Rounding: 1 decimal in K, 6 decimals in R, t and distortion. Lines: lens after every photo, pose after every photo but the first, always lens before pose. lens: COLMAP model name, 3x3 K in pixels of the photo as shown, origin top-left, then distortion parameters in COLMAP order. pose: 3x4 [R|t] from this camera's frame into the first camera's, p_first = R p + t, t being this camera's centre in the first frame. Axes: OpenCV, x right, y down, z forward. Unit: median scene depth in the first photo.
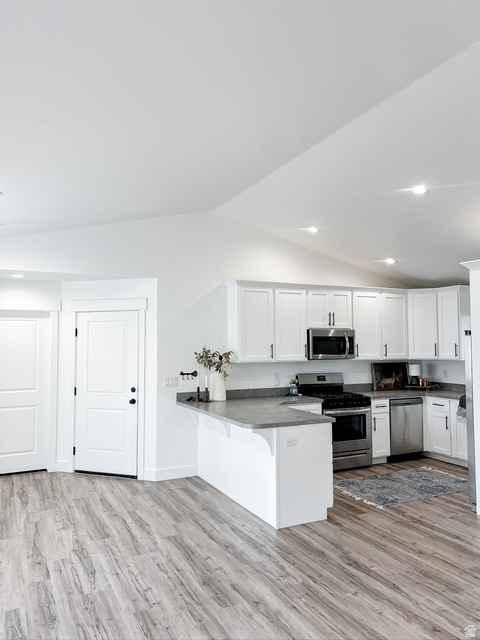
lens RADIAL K [[480.8, 0, 239.1], [0, 480.8, 317.0], [0, 0, 1]] dist [0.070019, -0.078255]
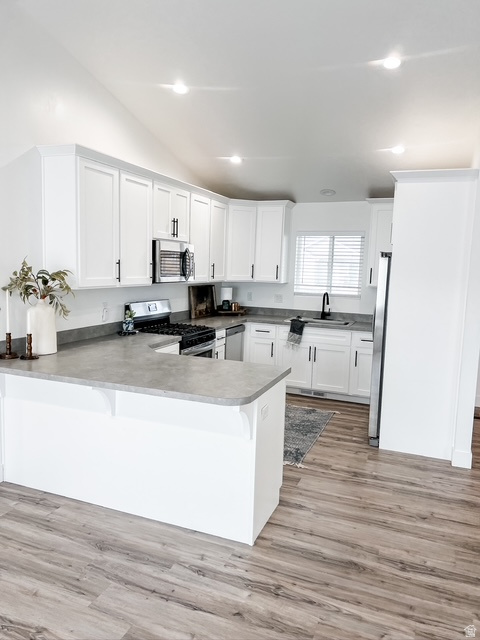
lens RADIAL K [[479.5, 0, 231.4], [0, 479.5, 318.2], [0, 0, 1]] dist [0.076652, -0.095636]
pose [[0.748994, -0.047903, 0.660843, -0.252106], [-0.067722, 0.986625, 0.148274, 0.027779], [-0.659107, -0.155810, 0.735732, 0.408888]]
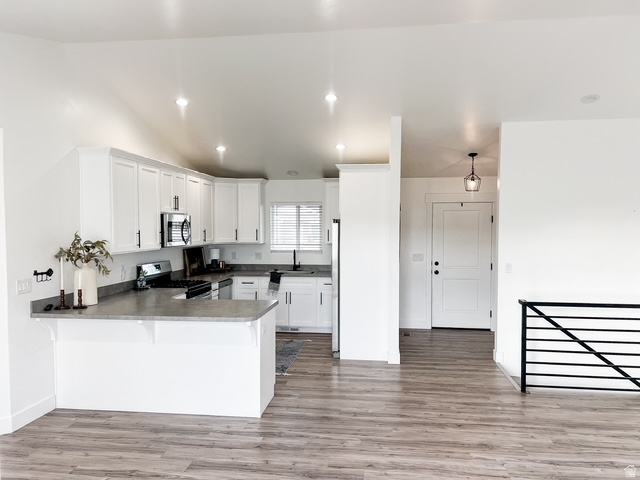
lens RADIAL K [[480.8, 0, 323.0], [0, 480.8, 246.0], [0, 0, 1]] dist [0.070019, -0.078255]
pose [[0.551922, -0.031343, 0.833306, -0.462628], [-0.044786, 0.996737, 0.067154, 0.012391], [-0.832692, -0.074384, 0.548717, 0.264991]]
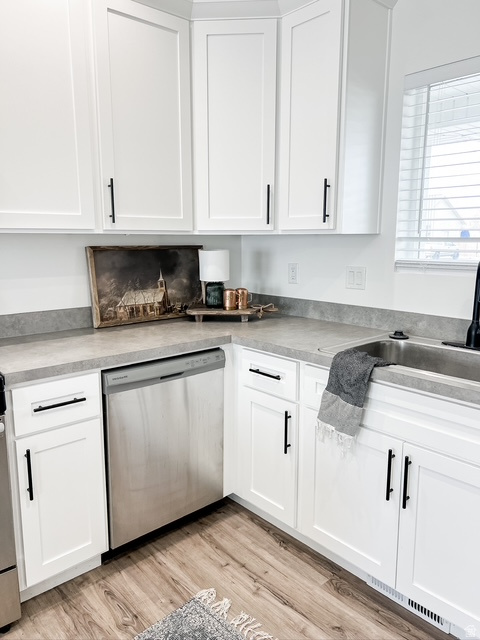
lens RADIAL K [[473.4, 0, 236.4], [0, 473.4, 318.4], [0, 0, 1]] dist [0.079235, -0.111115]
pose [[0.964730, -0.040128, 0.260165, 0.338971], [-0.017746, 0.976151, 0.216367, 0.084912], [-0.262643, -0.213353, 0.941010, 0.782454]]
